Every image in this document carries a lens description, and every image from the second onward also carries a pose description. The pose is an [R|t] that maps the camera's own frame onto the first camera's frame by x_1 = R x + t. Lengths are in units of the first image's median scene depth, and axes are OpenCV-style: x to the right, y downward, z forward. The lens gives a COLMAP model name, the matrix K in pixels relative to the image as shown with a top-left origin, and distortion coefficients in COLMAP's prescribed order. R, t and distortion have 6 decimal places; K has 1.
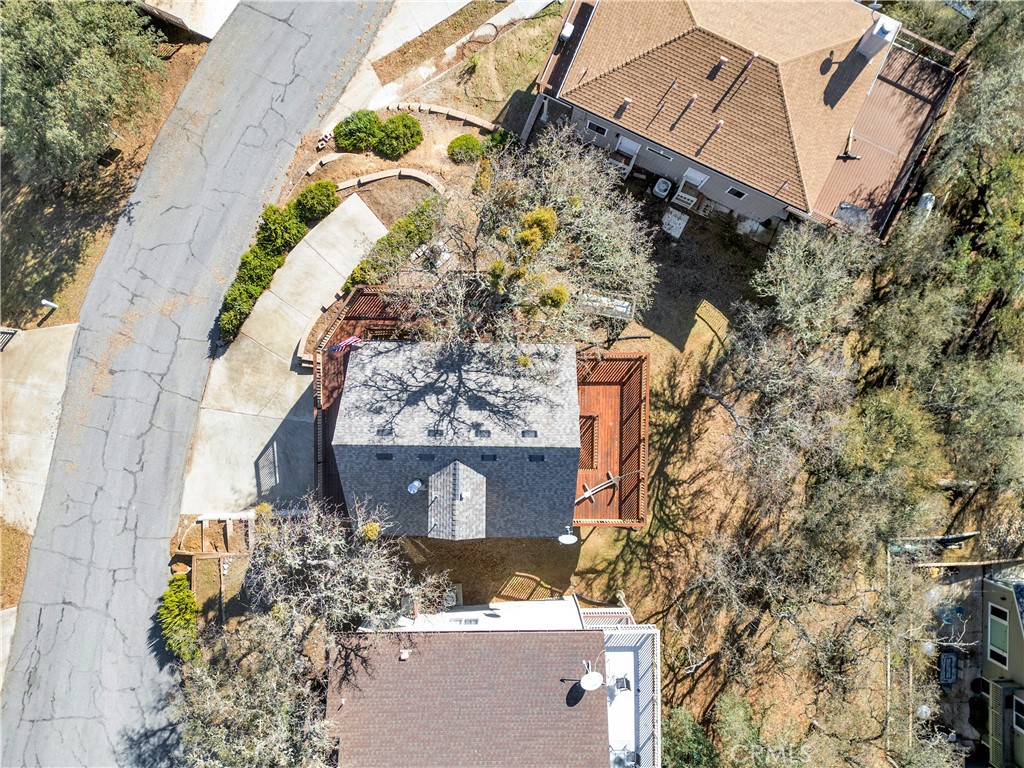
lens RADIAL K [[737.0, 0, 523.9], [0, 737.0, 481.8], [0, 0, 1]] dist [0.063487, -0.057446]
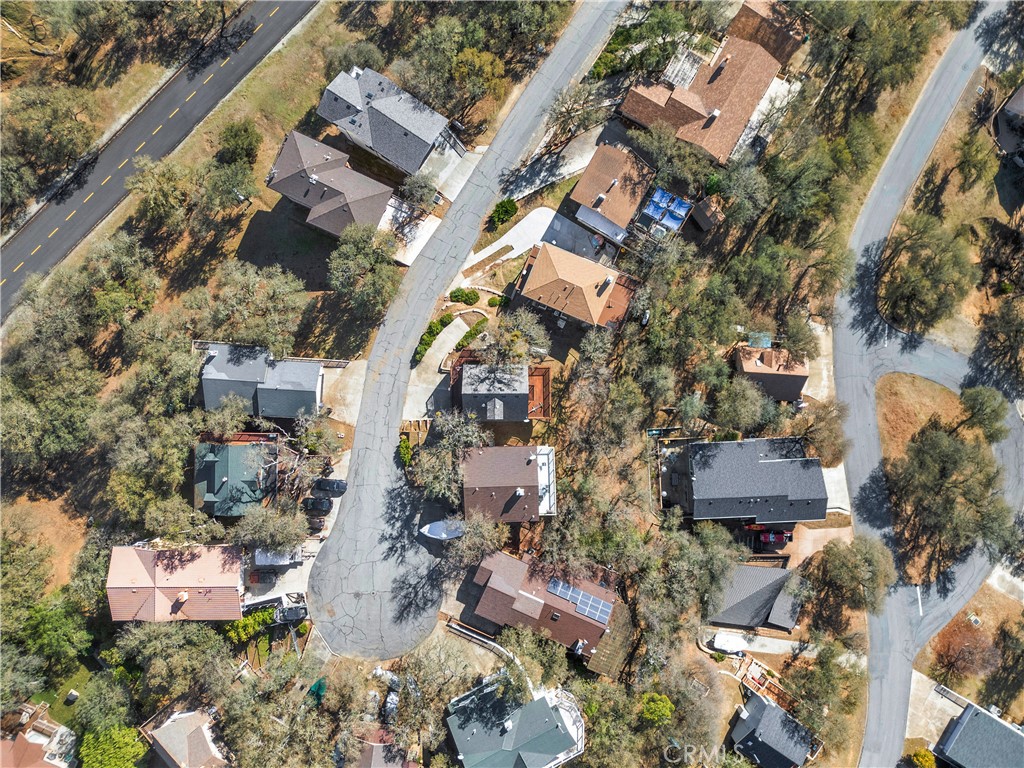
lens RADIAL K [[737.0, 0, 515.9], [0, 737.0, 412.3], [0, 0, 1]] dist [0.063487, -0.057446]
pose [[0.999882, -0.015315, -0.001309, 0.013033], [0.015192, 0.997600, -0.067555, 0.230969], [0.002341, 0.067528, 0.997715, -2.089206]]
